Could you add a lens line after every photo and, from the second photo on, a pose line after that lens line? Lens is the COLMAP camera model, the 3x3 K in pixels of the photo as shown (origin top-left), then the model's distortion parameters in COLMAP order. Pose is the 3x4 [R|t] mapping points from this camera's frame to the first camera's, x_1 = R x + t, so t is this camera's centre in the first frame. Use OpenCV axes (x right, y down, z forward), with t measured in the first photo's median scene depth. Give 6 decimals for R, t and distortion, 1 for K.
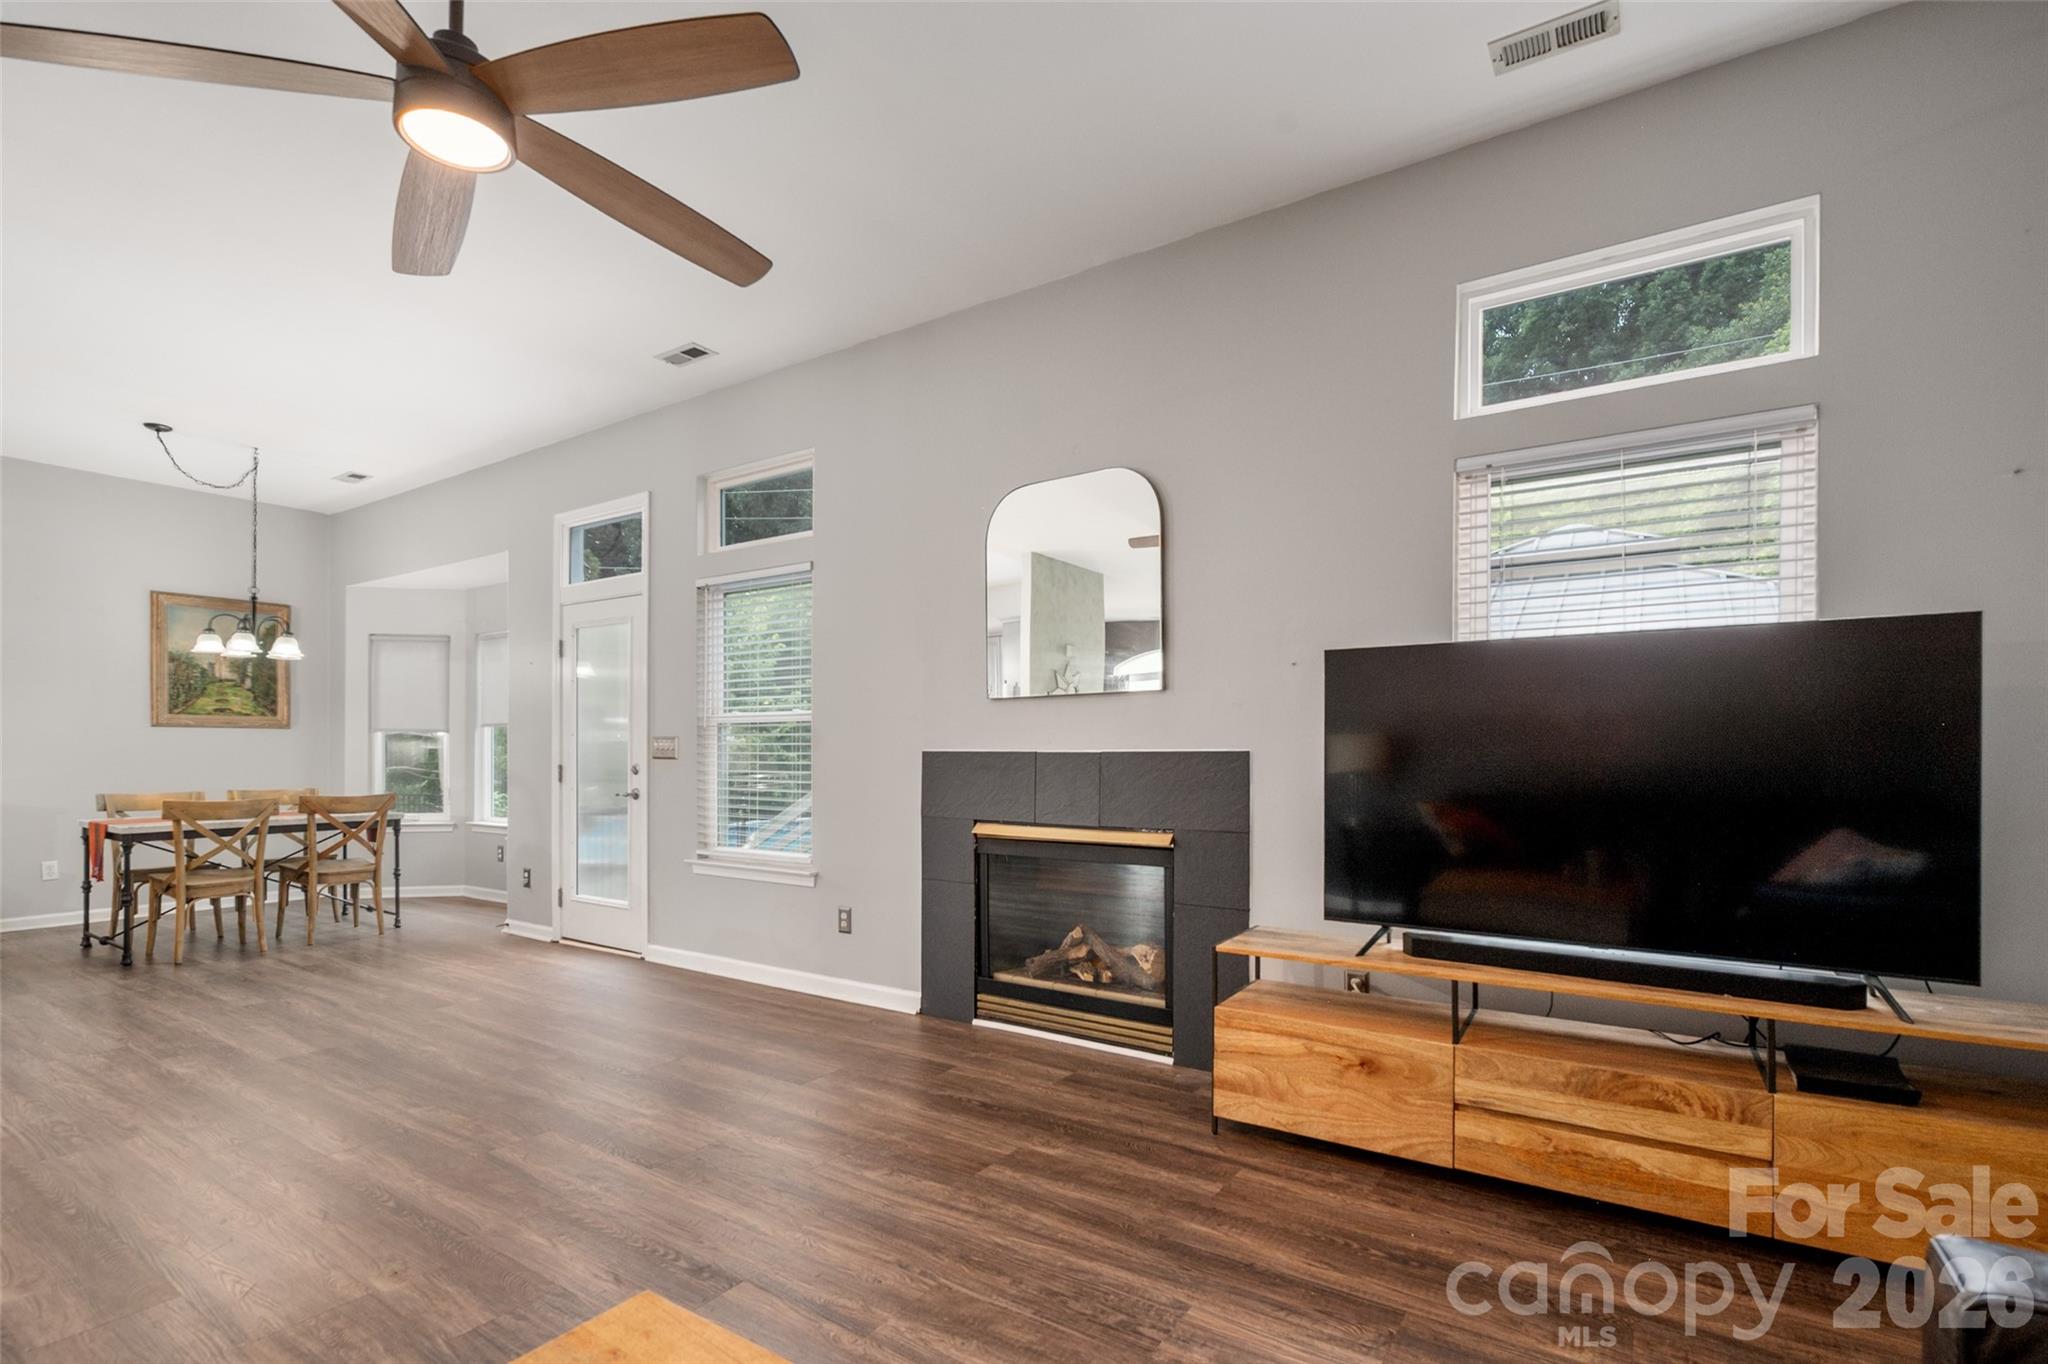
lens RADIAL K [[945.9, 0, 1041.8], [0, 945.9, 748.4], [0, 0, 1]] dist [0.001461, -0.000340]
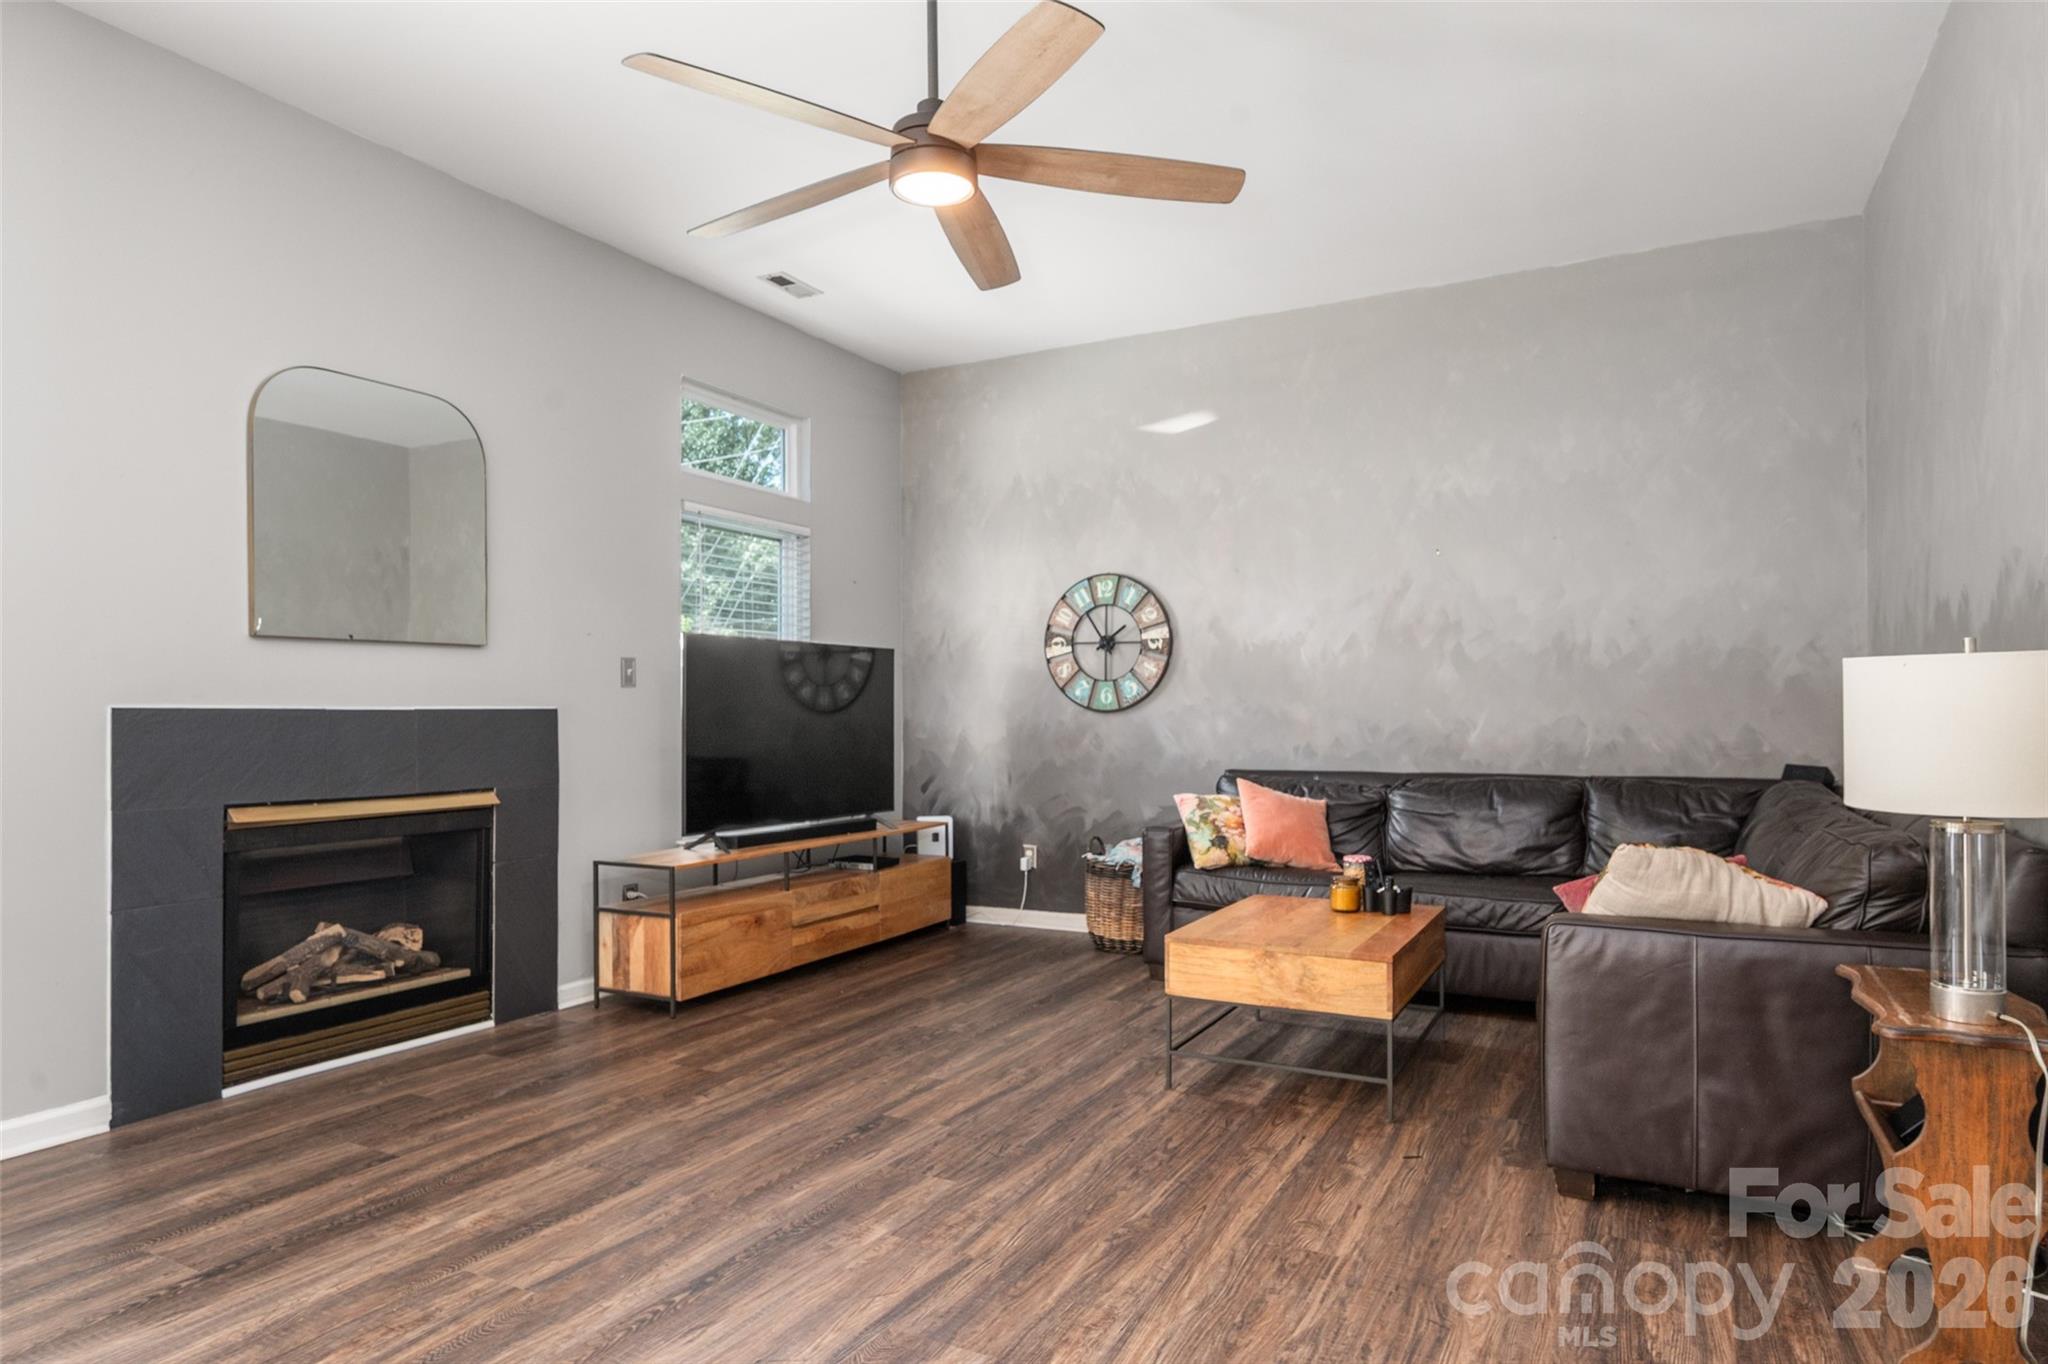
lens RADIAL K [[1236.0, 0, 1021.8], [0, 1236.0, 697.2], [0, 0, 1]] dist [0.001613, -0.000701]
pose [[-0.101299, 0.014945, 0.994744, -1.624723], [-0.001252, 0.999884, -0.015149, 0.014298], [-0.994855, -0.002780, -0.101268, 0.787759]]
